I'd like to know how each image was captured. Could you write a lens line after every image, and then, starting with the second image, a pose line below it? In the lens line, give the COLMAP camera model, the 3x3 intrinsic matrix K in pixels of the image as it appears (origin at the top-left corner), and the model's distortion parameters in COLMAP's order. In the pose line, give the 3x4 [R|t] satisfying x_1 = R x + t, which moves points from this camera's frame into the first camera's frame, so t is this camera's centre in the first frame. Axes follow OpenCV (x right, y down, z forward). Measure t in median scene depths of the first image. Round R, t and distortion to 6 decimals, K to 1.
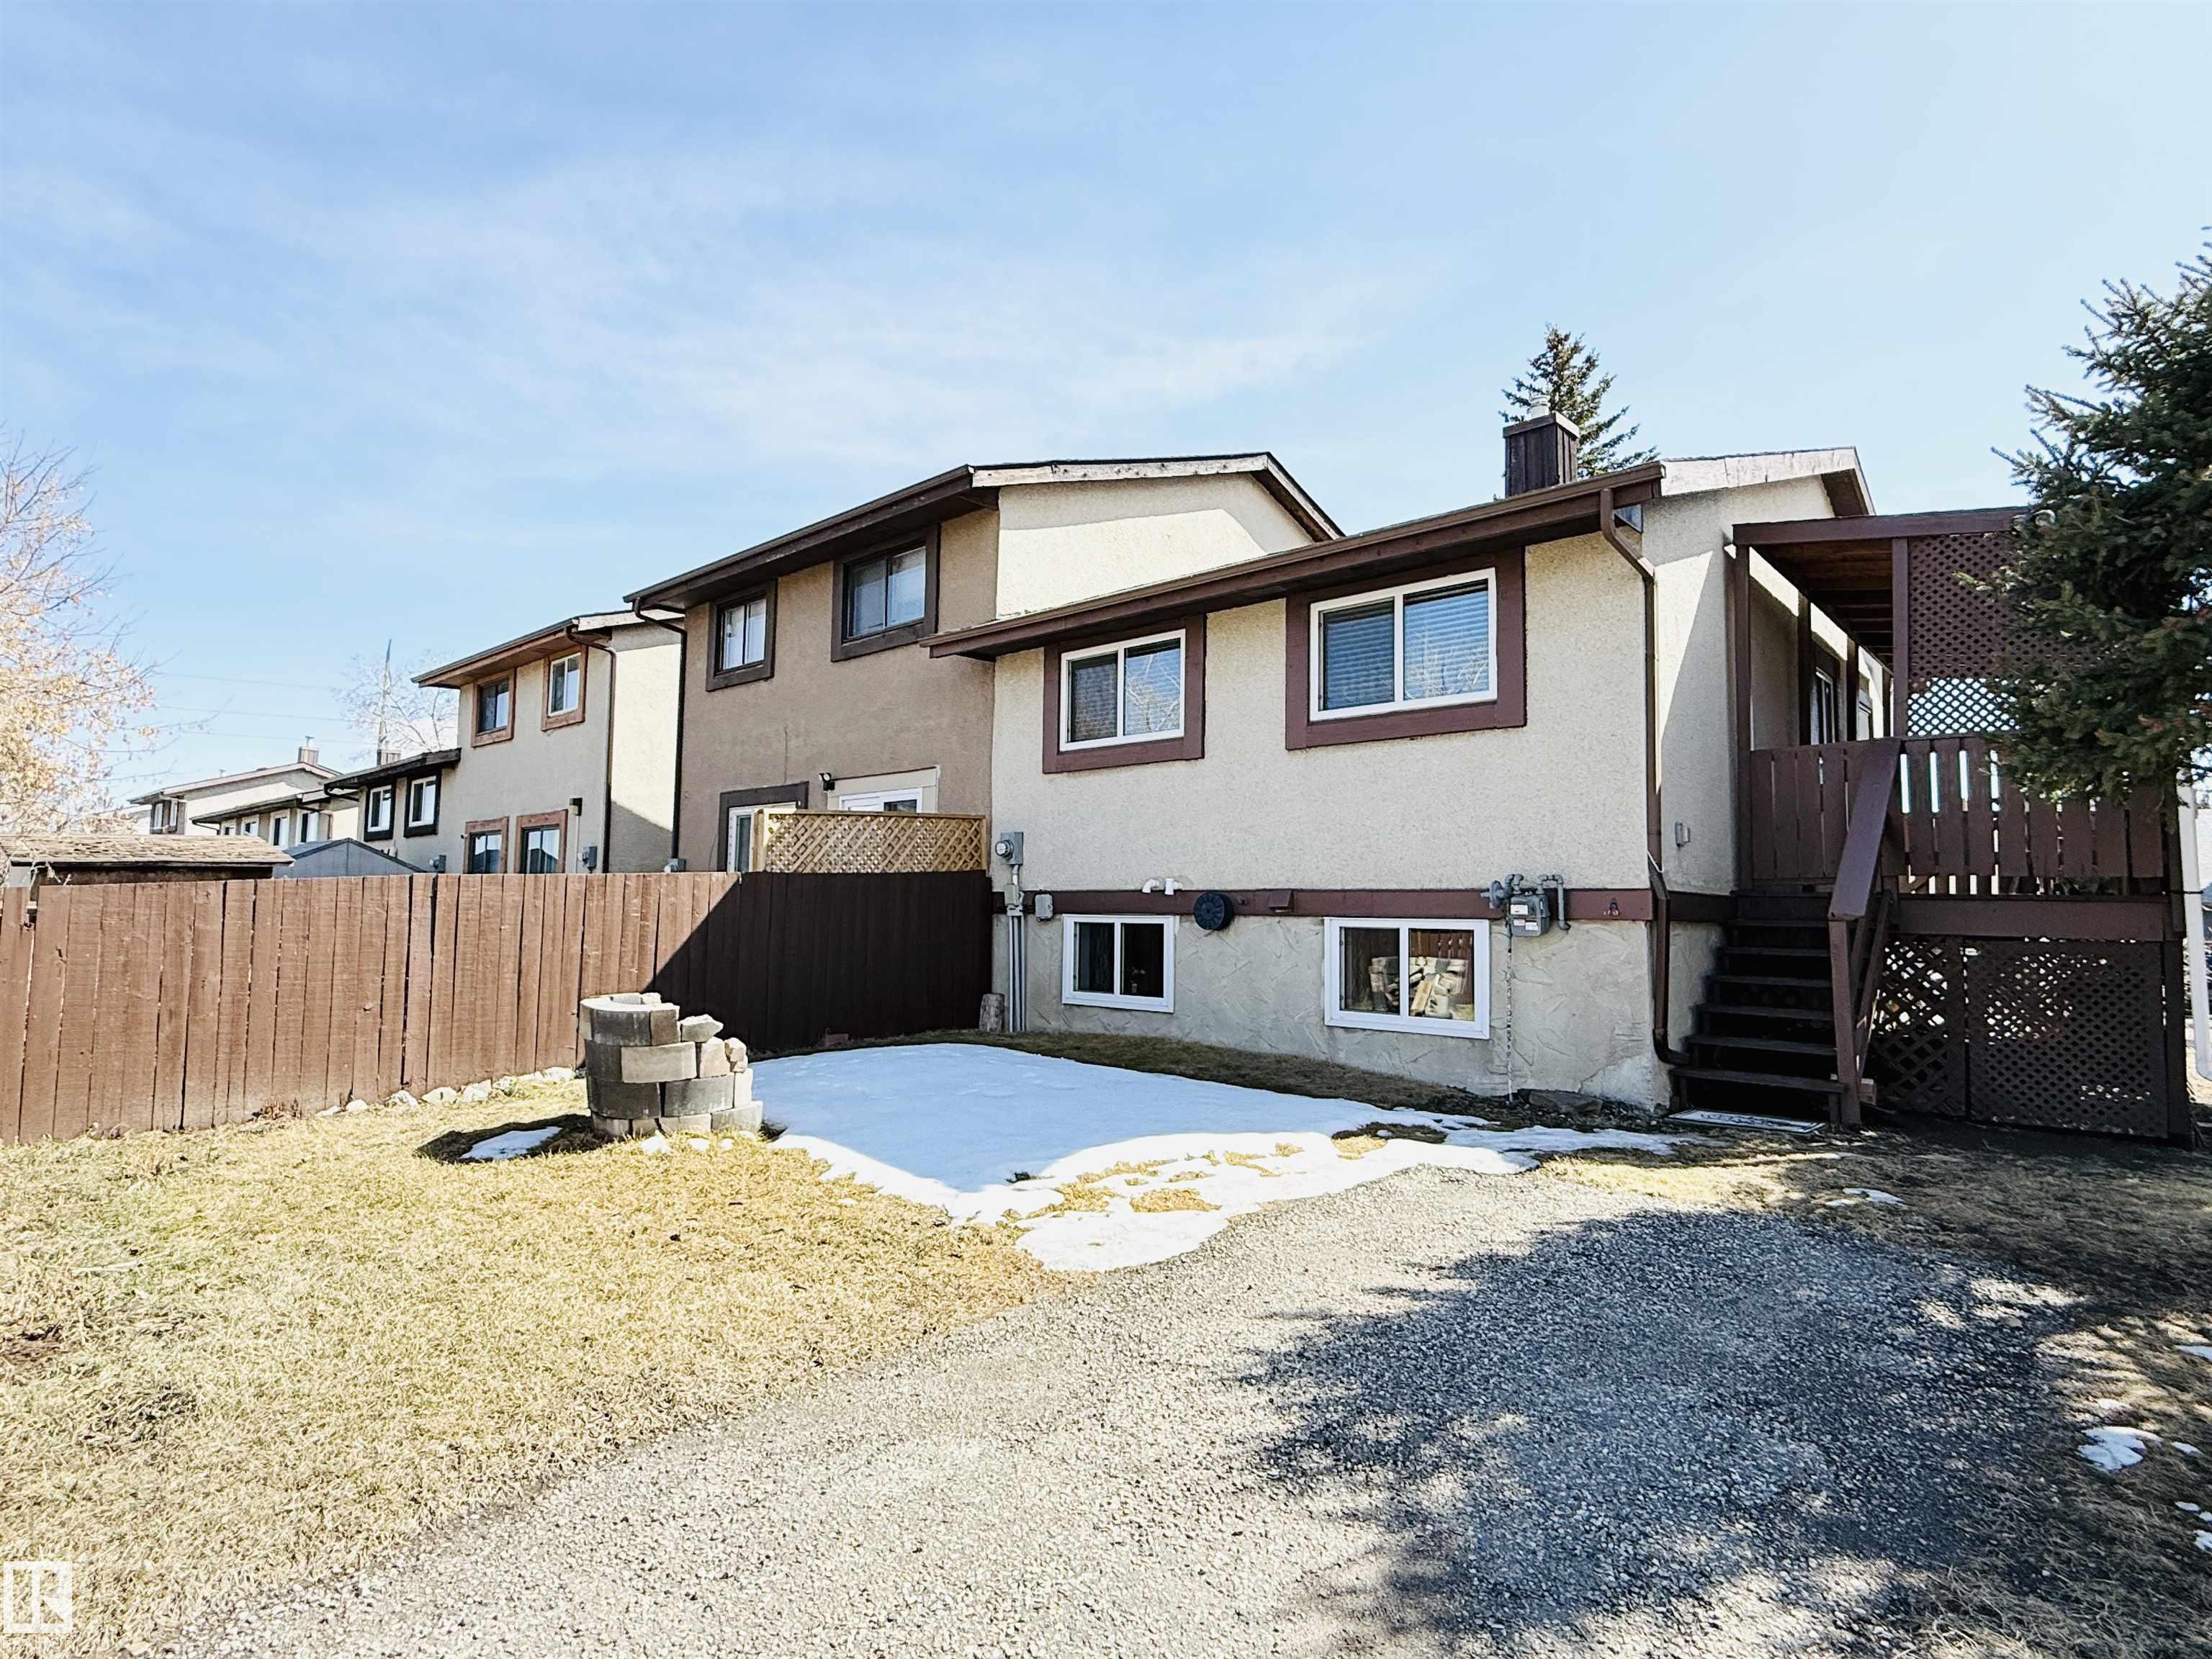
lens RADIAL K [[1158.6, 0, 1098.2], [0, 1158.6, 833.4], [0, 0, 1]] dist [0.004064, 0.000803]
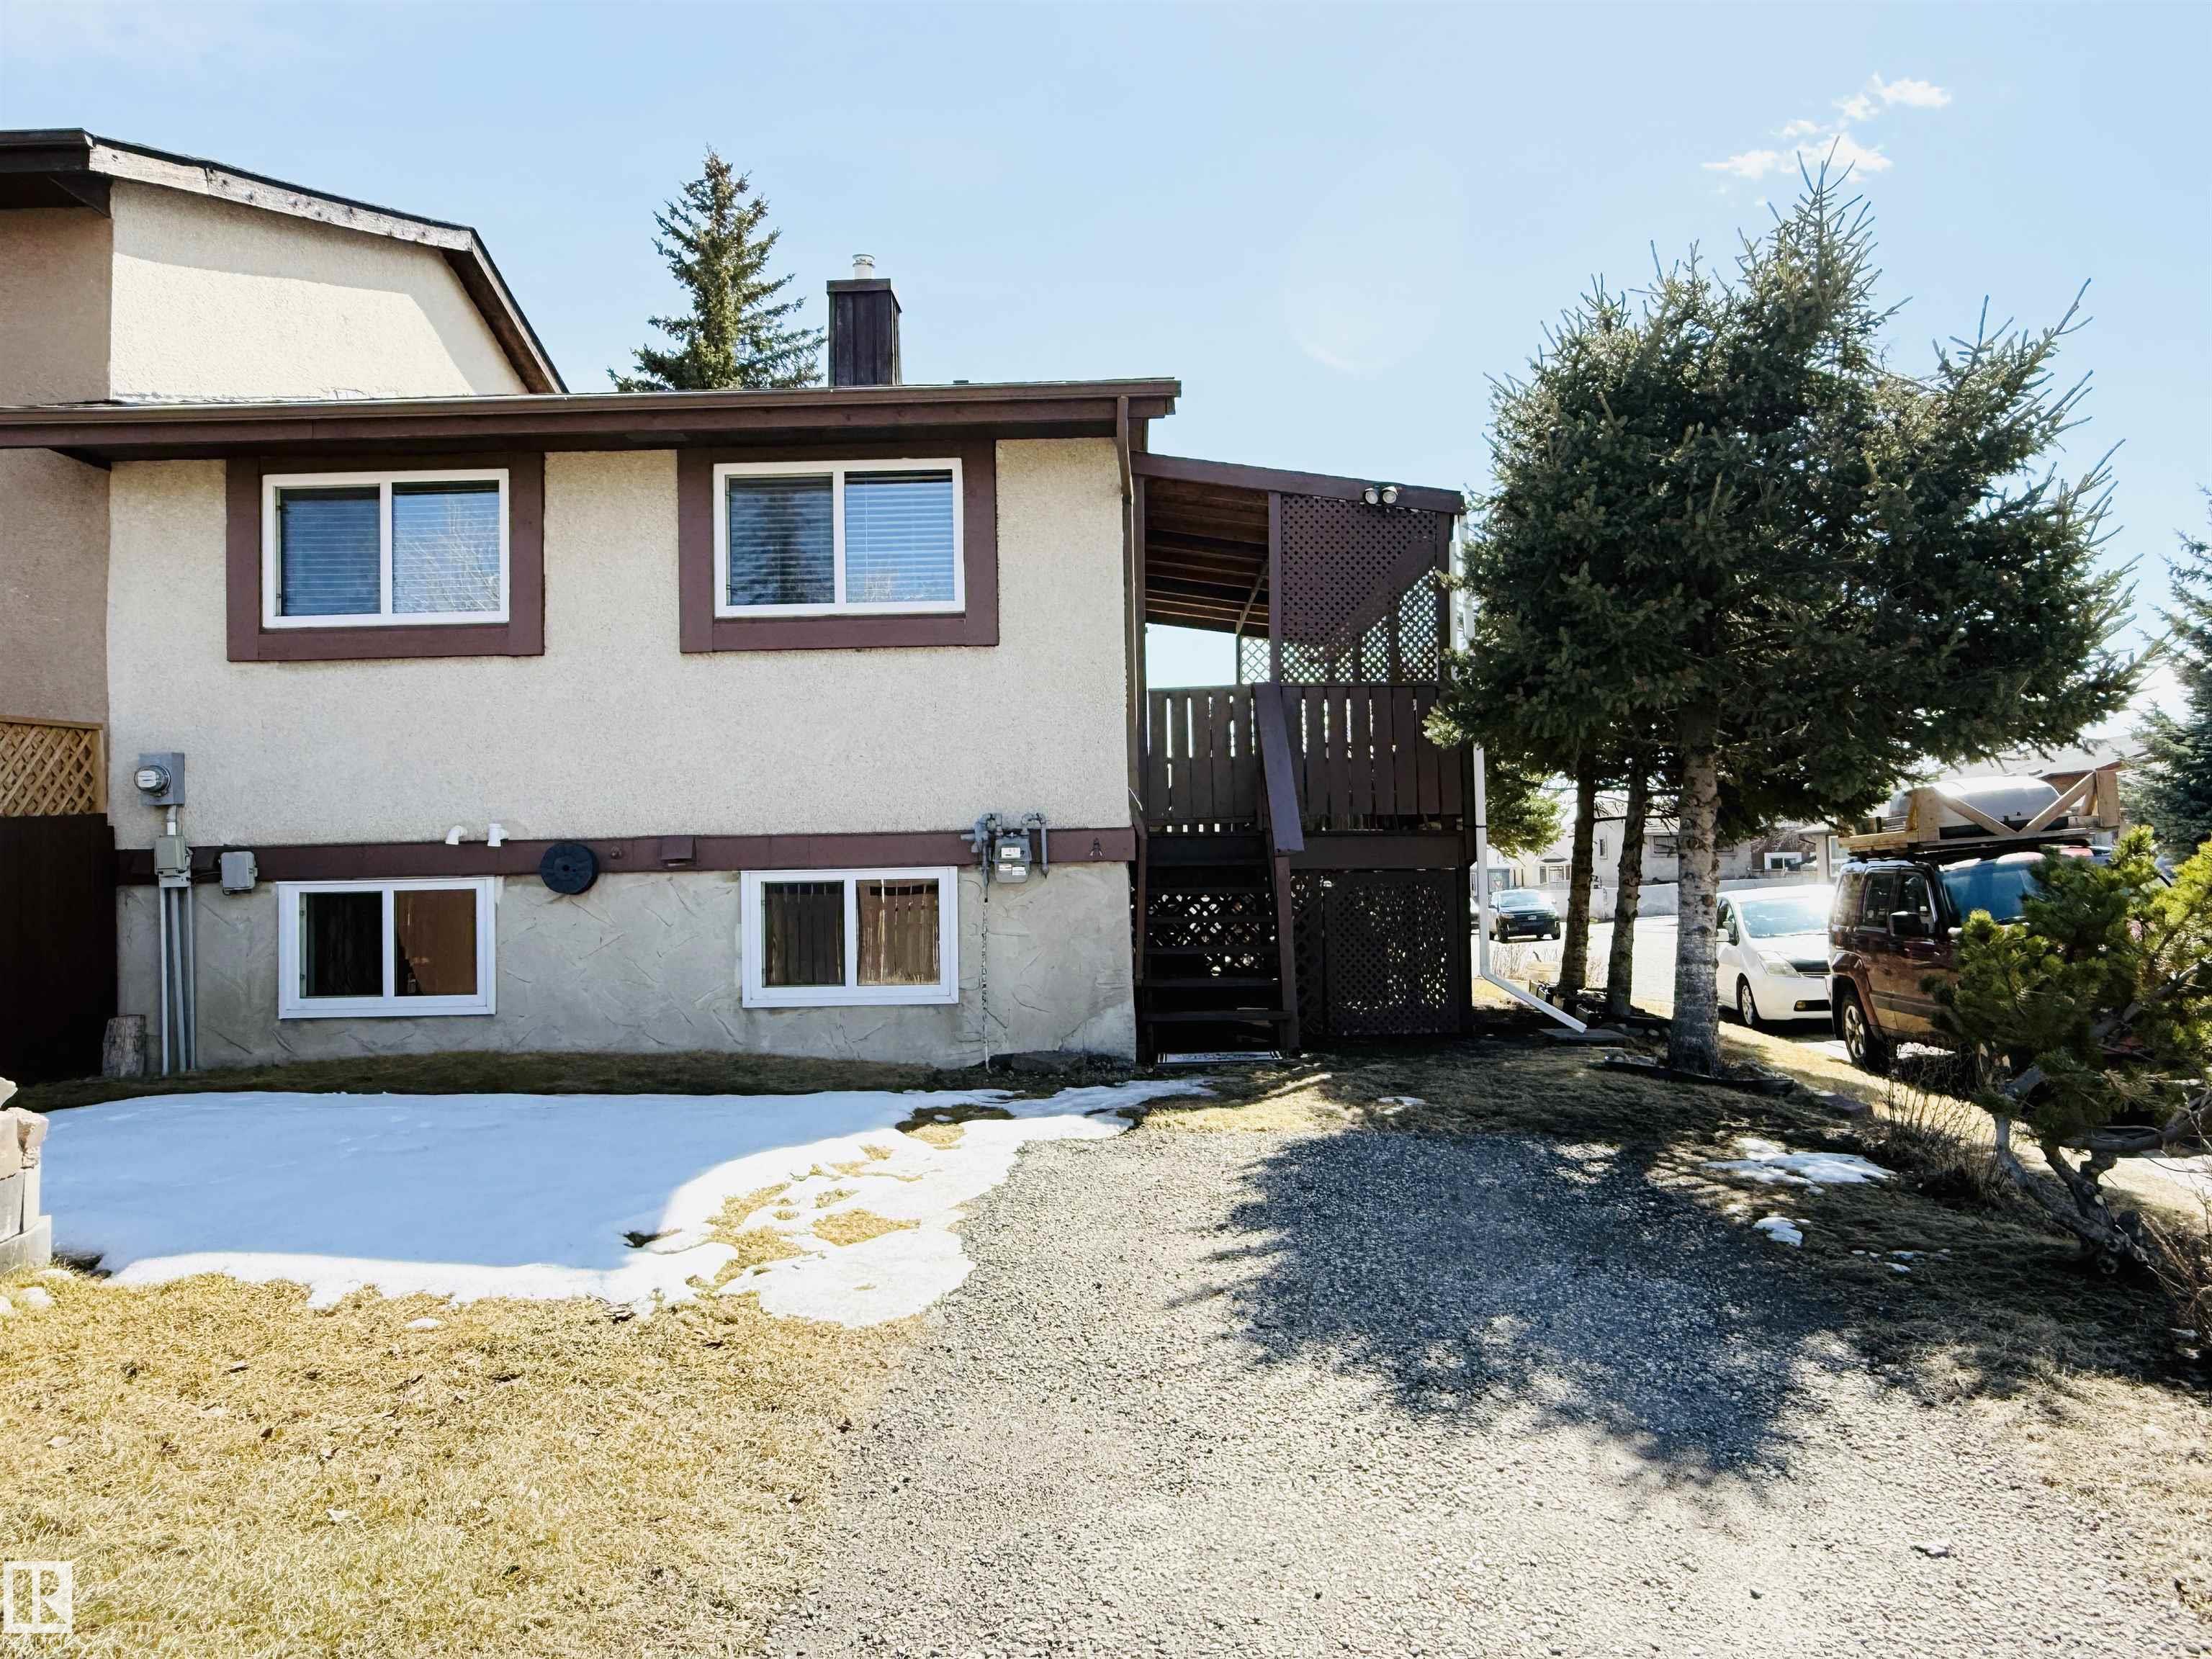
lens RADIAL K [[1472.7, 0, 1106.0], [0, 1472.7, 829.5], [0, 0, 1]] dist [-0.000620, 0.003333]
pose [[0.744870, -0.008902, 0.667150, -0.274474], [-0.014971, 0.999436, 0.030051, 0.010635], [-0.667041, -0.032371, 0.744317, 0.094149]]
